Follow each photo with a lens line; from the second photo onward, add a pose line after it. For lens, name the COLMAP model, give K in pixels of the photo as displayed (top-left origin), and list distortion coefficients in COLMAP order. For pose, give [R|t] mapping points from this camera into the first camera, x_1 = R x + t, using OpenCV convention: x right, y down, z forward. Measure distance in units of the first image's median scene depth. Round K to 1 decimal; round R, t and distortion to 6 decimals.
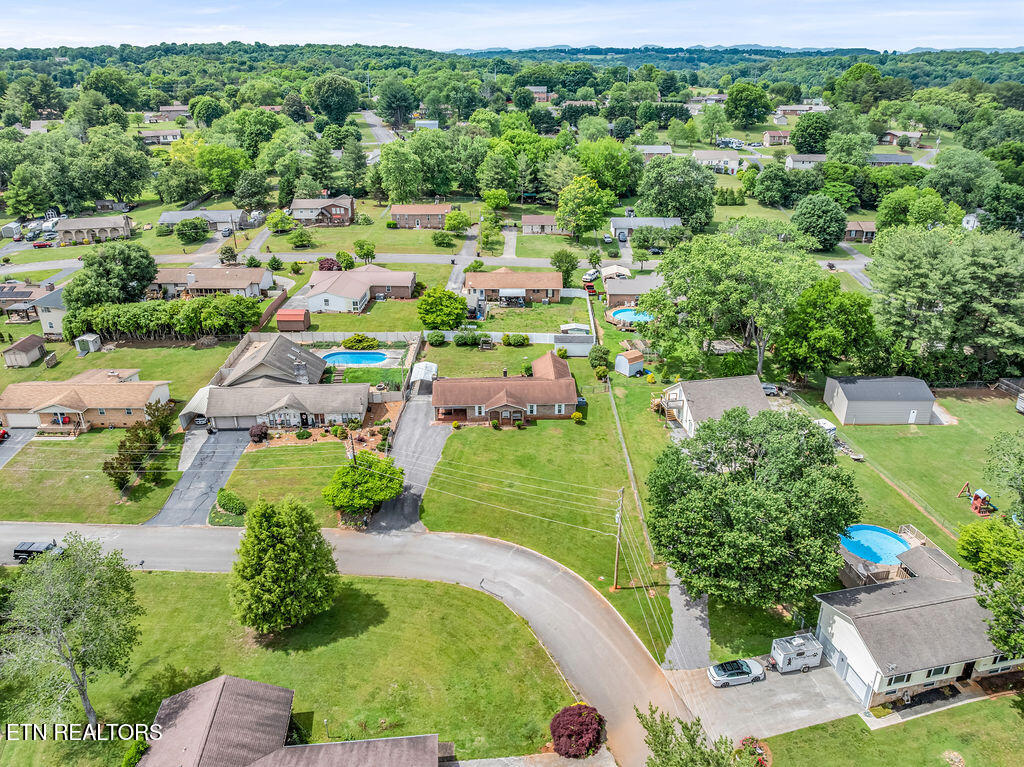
lens RADIAL K [[736.6, 0, 515.8], [0, 736.6, 380.7], [0, 0, 1]] dist [-0.034151, -0.003341]
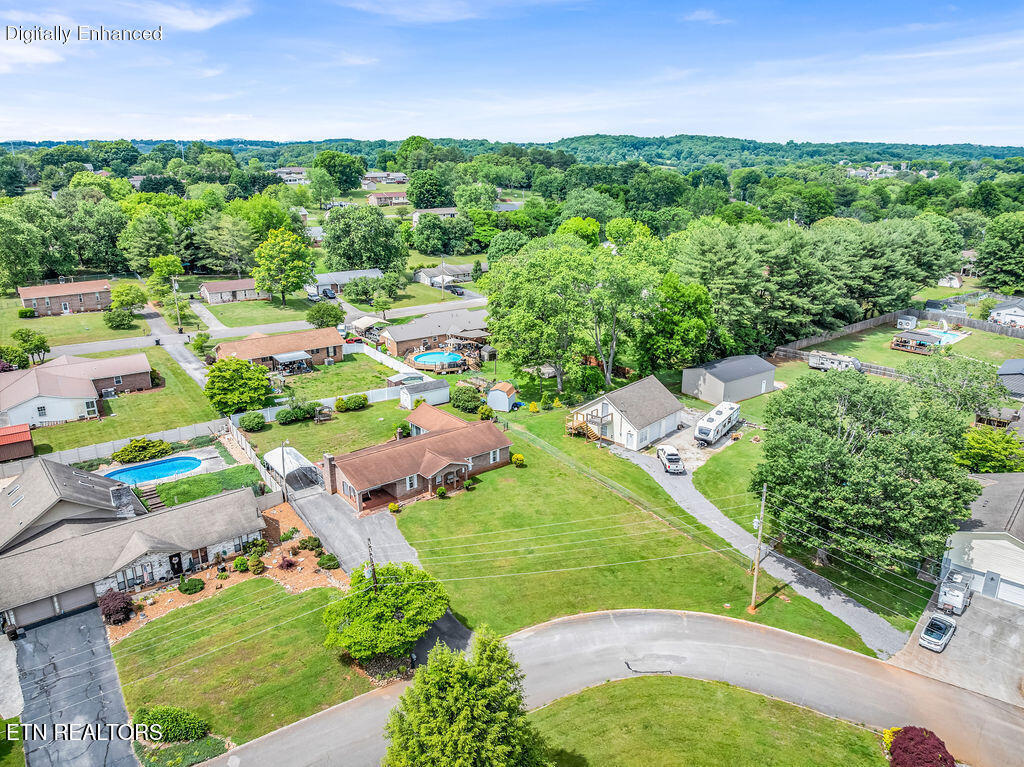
lens RADIAL K [[736.6, 0, 515.8], [0, 736.6, 380.7], [0, 0, 1]] dist [-0.034151, -0.003341]
pose [[0.802820, -0.176101, 0.569621, -0.282516], [0.239500, 0.970167, -0.037618, -0.005370], [-0.546003, 0.166625, 0.821046, 0.217335]]
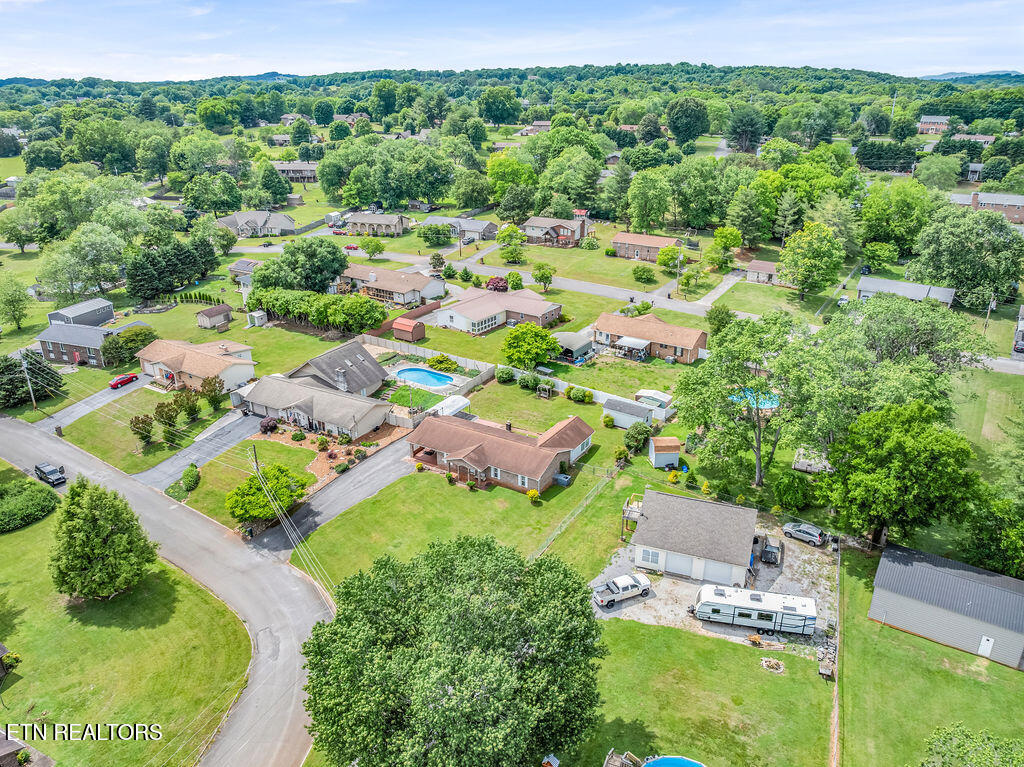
lens RADIAL K [[736.6, 0, 515.8], [0, 736.6, 380.7], [0, 0, 1]] dist [-0.034151, -0.003341]
pose [[0.836846, 0.206704, -0.506914, 0.349522], [-0.219309, 0.975008, 0.035528, -0.079002], [0.501589, 0.081440, 0.861264, 0.177104]]
